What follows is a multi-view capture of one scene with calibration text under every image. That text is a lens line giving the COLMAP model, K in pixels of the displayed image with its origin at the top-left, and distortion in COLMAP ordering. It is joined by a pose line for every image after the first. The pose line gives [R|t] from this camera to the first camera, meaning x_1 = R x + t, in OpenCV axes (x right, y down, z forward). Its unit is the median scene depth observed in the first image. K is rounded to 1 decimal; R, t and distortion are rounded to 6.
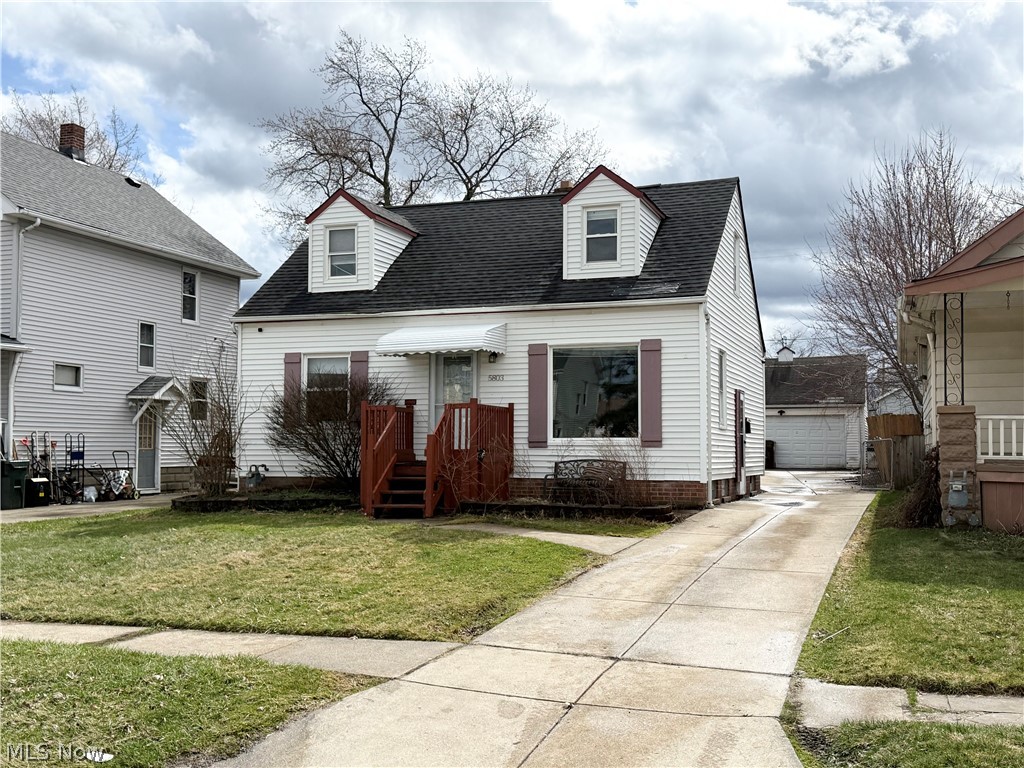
lens RADIAL K [[1086.1, 0, 511.5], [0, 1086.1, 379.8], [0, 0, 1]] dist [0.016336, 0.000000]
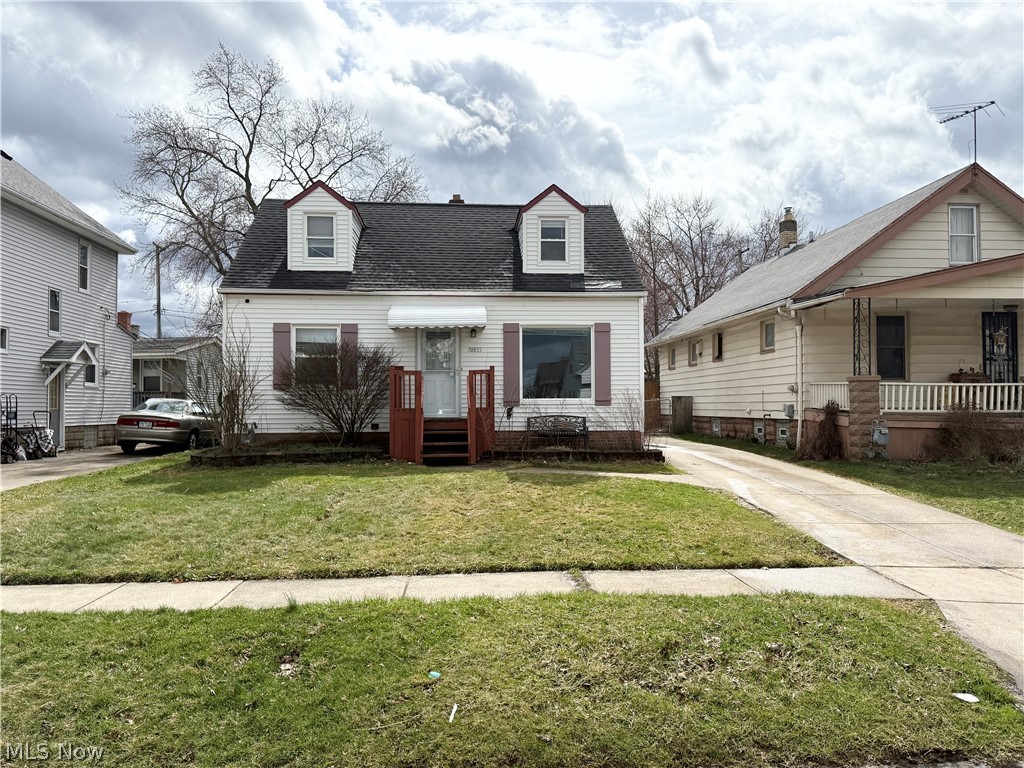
lens RADIAL K [[809.9, 0, 512.2], [0, 809.9, 390.4], [0, 0, 1]] dist [-0.021187, -0.022502]
pose [[0.910082, 0.002621, 0.414420, -0.343616], [-0.021042, 0.998982, 0.039891, 0.006525], [-0.413893, -0.045024, 0.909211, 0.142492]]
